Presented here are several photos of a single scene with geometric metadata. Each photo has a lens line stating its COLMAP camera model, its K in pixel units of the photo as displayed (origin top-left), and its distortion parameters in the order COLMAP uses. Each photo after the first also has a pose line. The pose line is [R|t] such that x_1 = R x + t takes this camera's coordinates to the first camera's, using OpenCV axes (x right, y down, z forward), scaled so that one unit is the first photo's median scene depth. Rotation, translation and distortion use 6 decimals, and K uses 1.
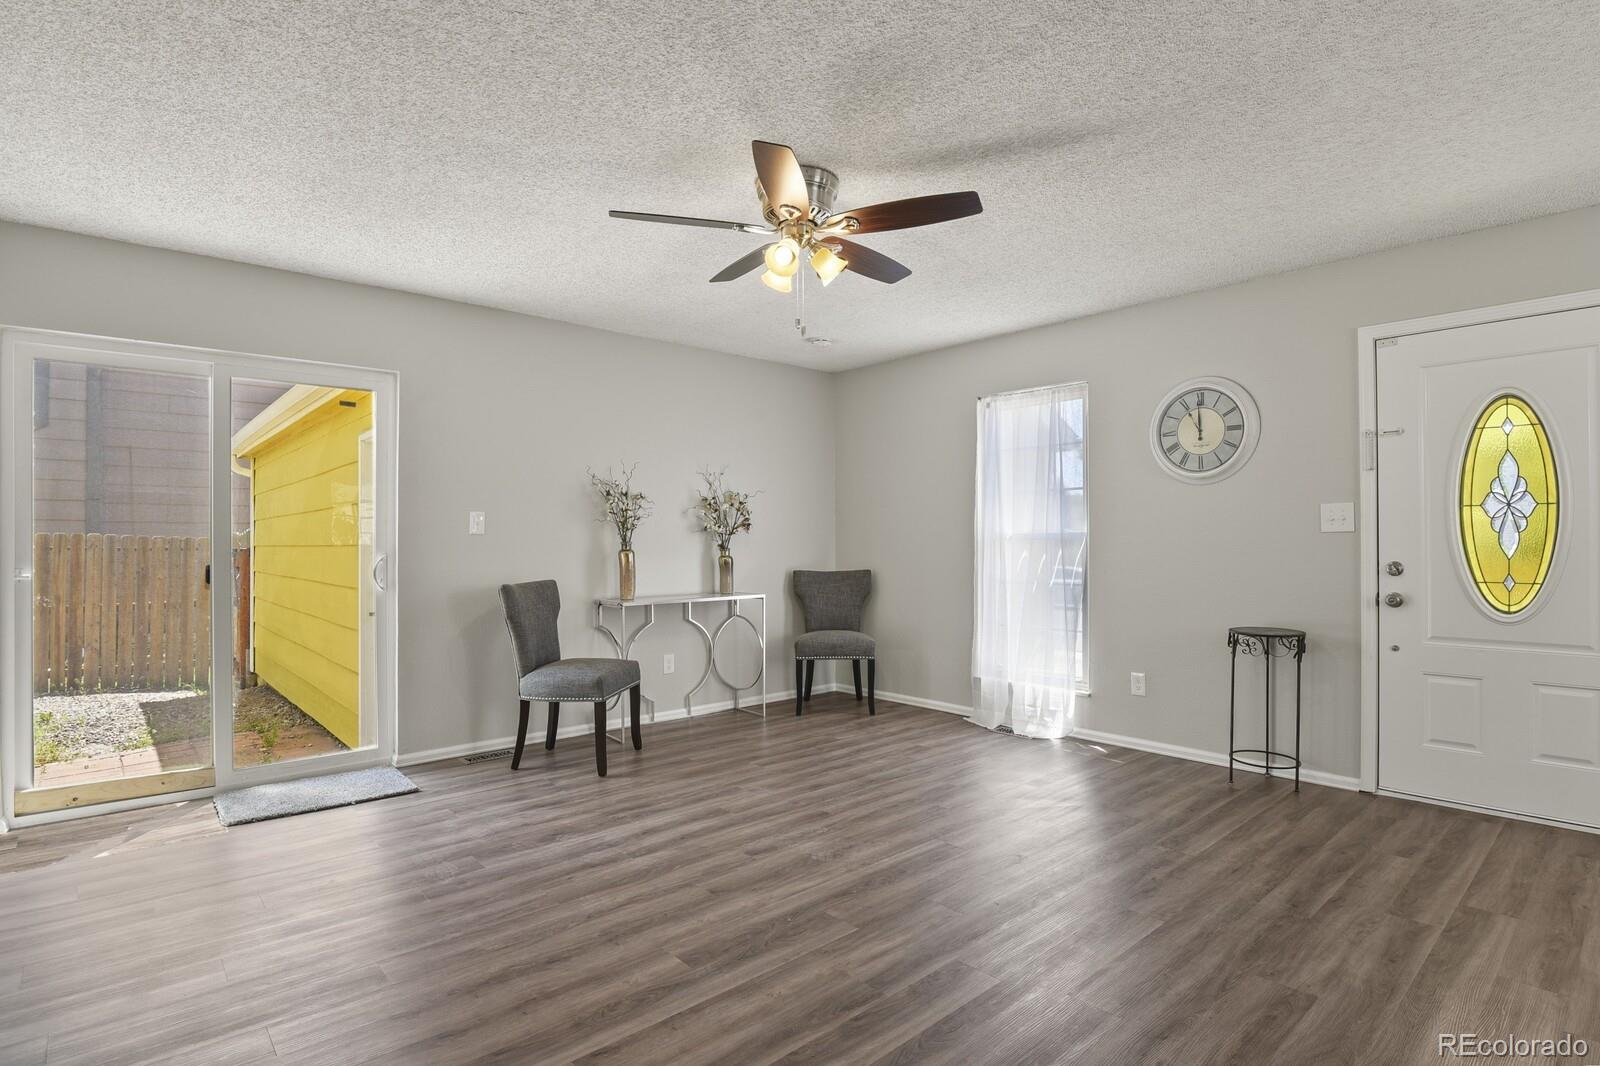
lens RADIAL K [[795.3, 0, 807.3], [0, 795.3, 533.7], [0, 0, 1]] dist [-0.027436, -0.001001]
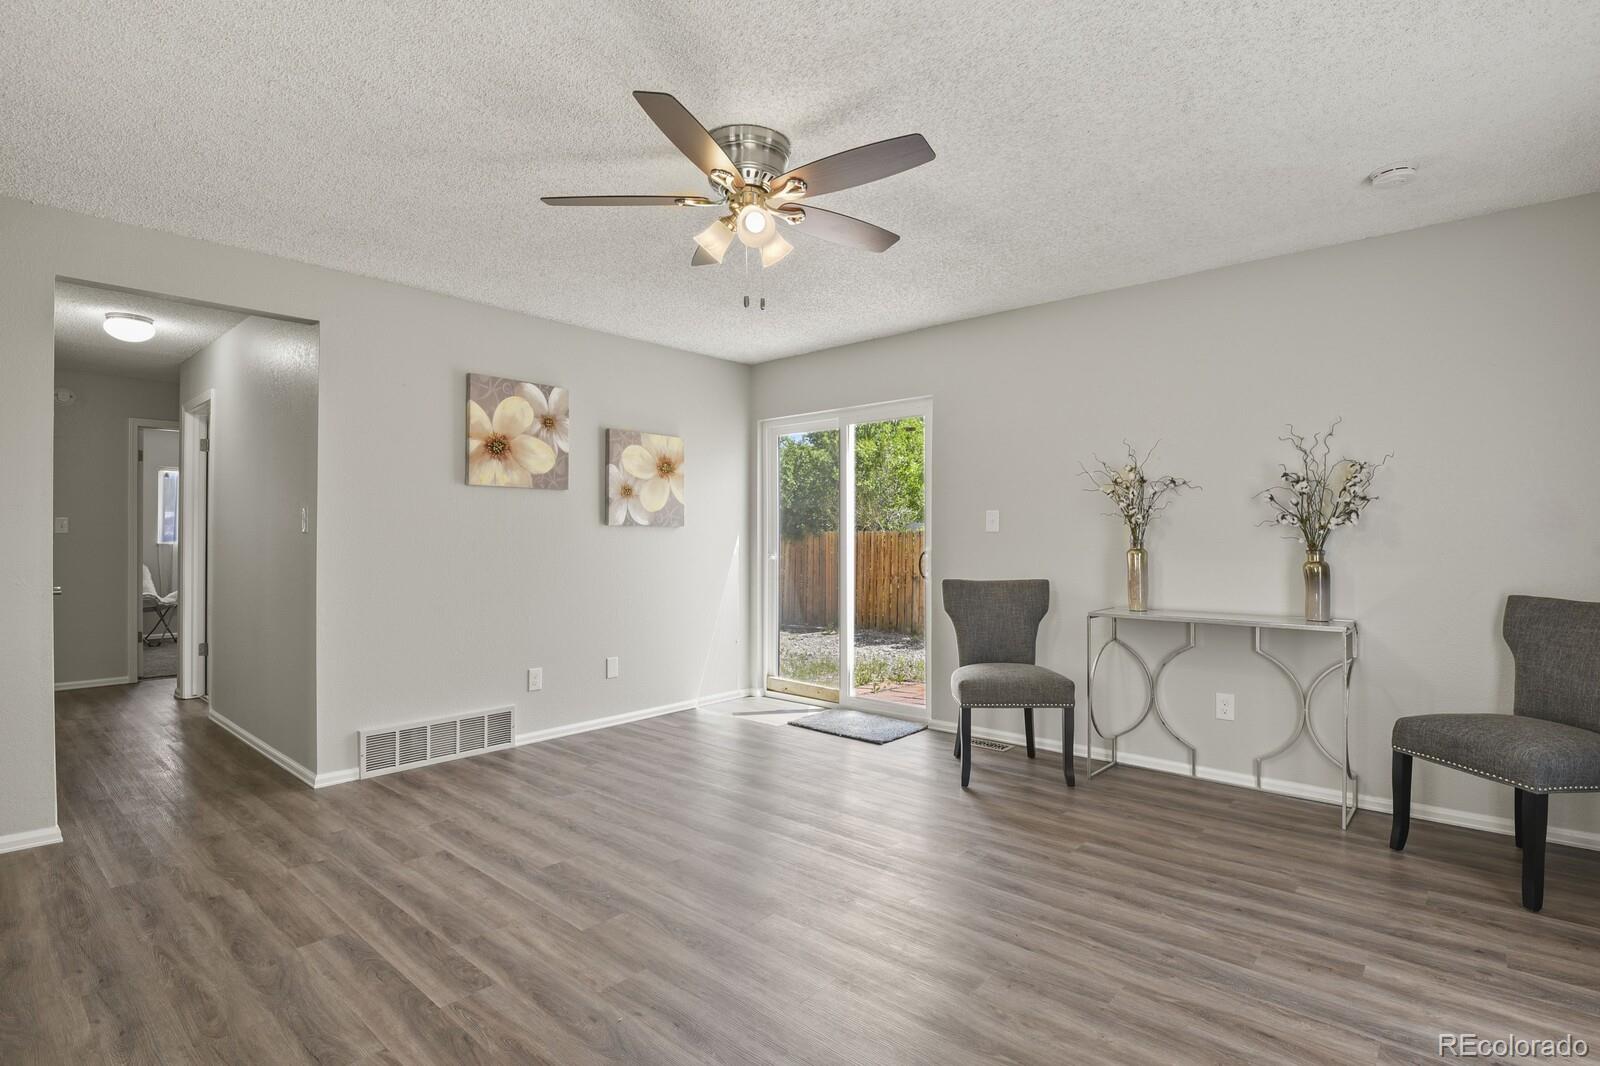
lens RADIAL K [[781.6, 0, 812.0], [0, 781.6, 530.5], [0, 0, 1]] dist [-0.014287, -0.000784]
pose [[0.120931, -0.007233, -0.992635, 0.701696], [0.010262, 0.999929, -0.006036, 0.003404], [0.992608, -0.009456, 0.120997, 0.765110]]
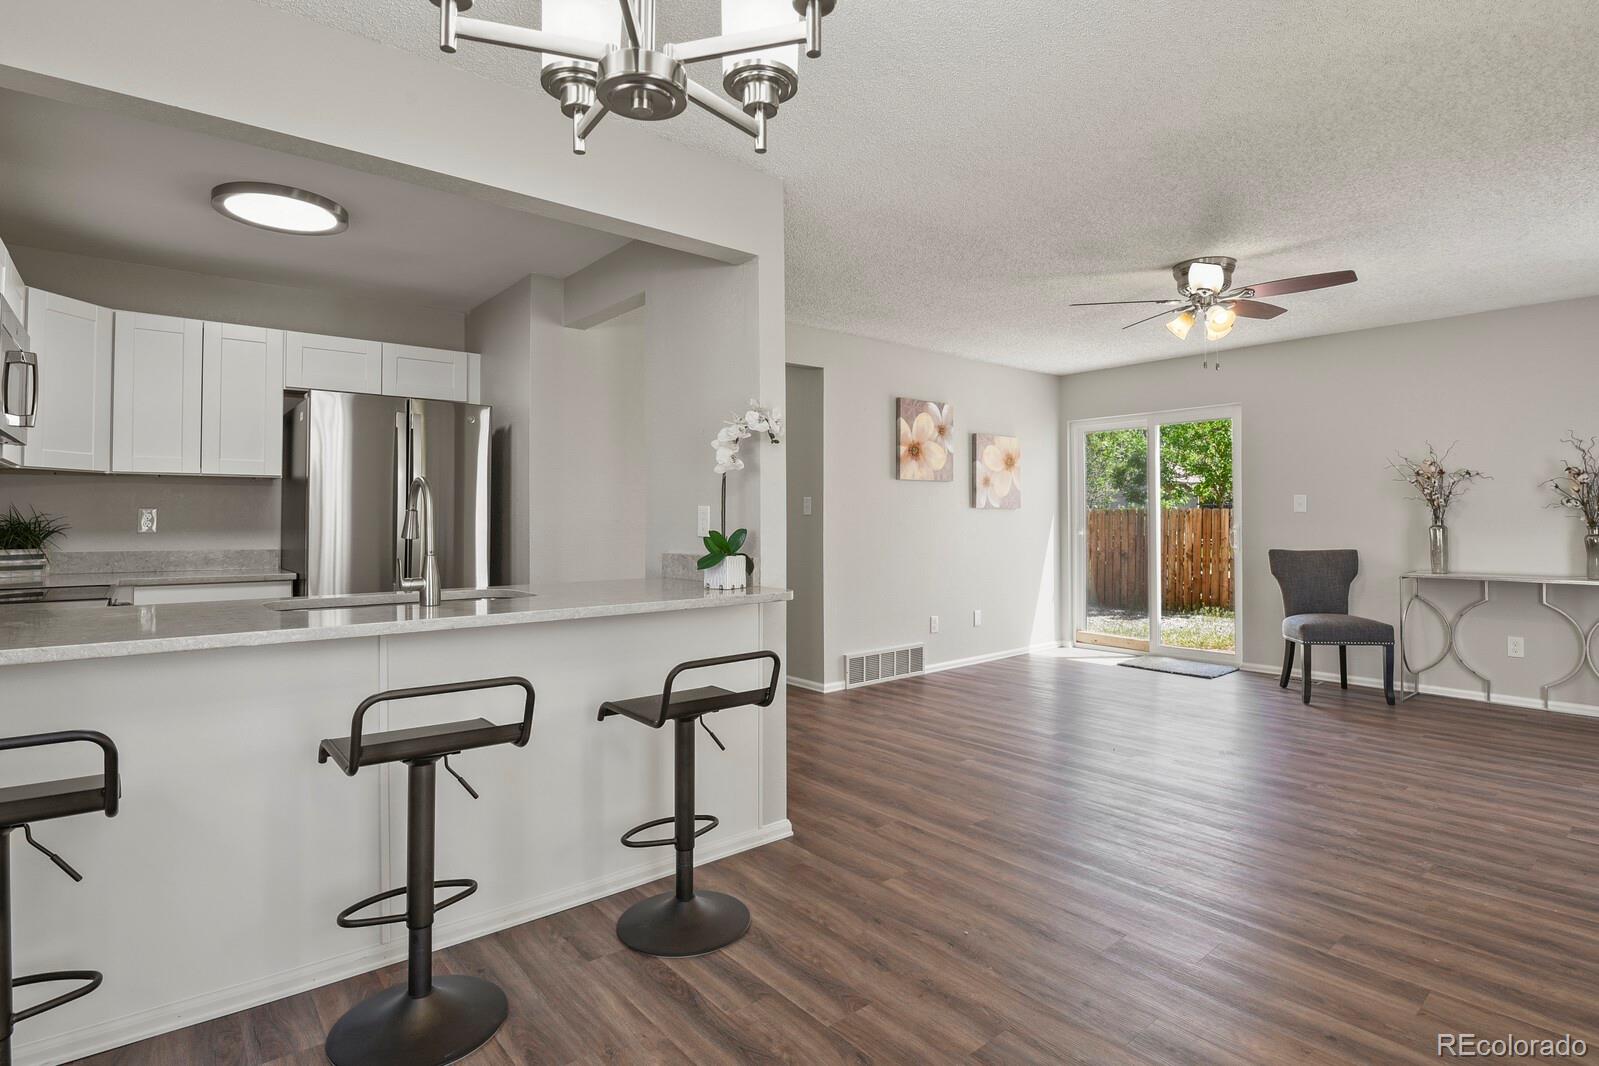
lens RADIAL K [[805.4, 0, 810.1], [0, 805.4, 501.4], [0, 0, 1]] dist [-0.032593, -0.000962]
pose [[-0.033817, -0.015308, -0.999311, 1.125680], [0.013406, 0.999786, -0.015769, -0.008694], [0.999338, -0.013930, -0.033604, 0.274349]]
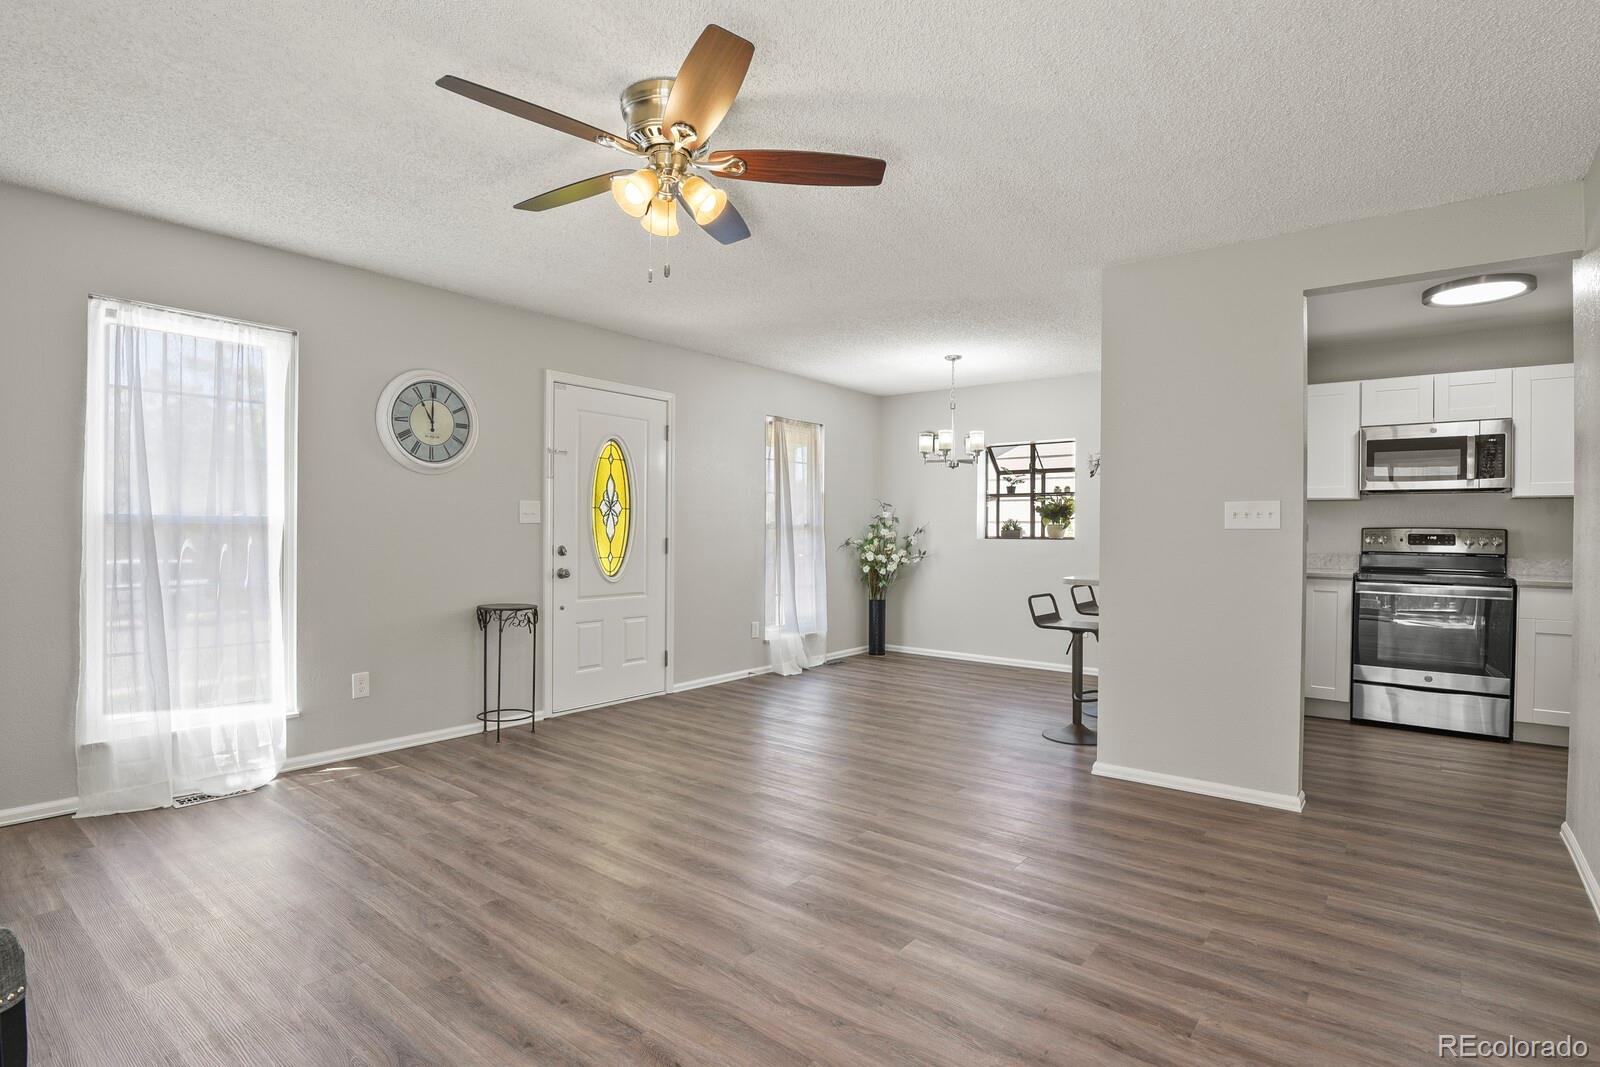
lens RADIAL K [[795.3, 0, 807.3], [0, 795.3, 534.2], [0, 0, 1]] dist [-0.027436, -0.001001]
pose [[-0.170268, -0.000735, 0.985397, -0.684389], [-0.018256, 0.999830, -0.002409, 0.010482], [-0.985229, -0.018400, -0.170253, 0.786845]]
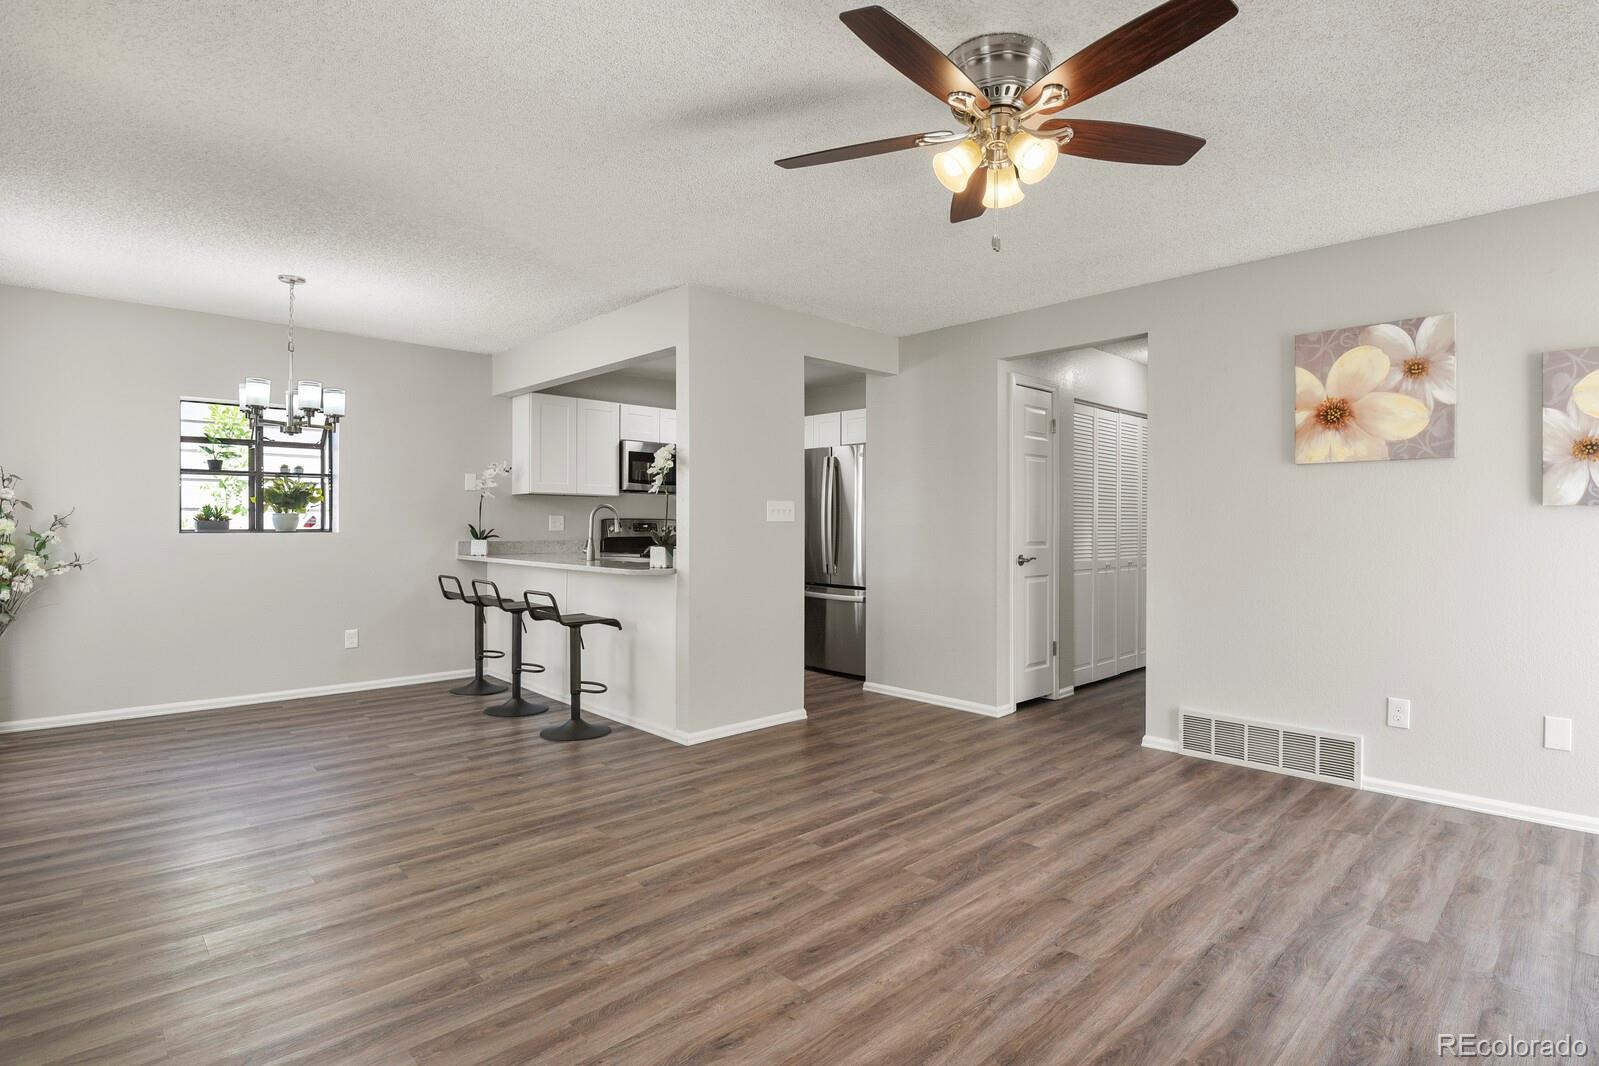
lens RADIAL K [[794.8, 0, 806.8], [0, 794.8, 533.7], [0, 0, 1]] dist [-0.027436, -0.001001]
pose [[-0.999491, 0.001448, -0.031855, 0.156004], [0.001468, 0.999999, -0.000624, 0.012179], [0.031854, -0.000670, -0.999492, 1.391418]]
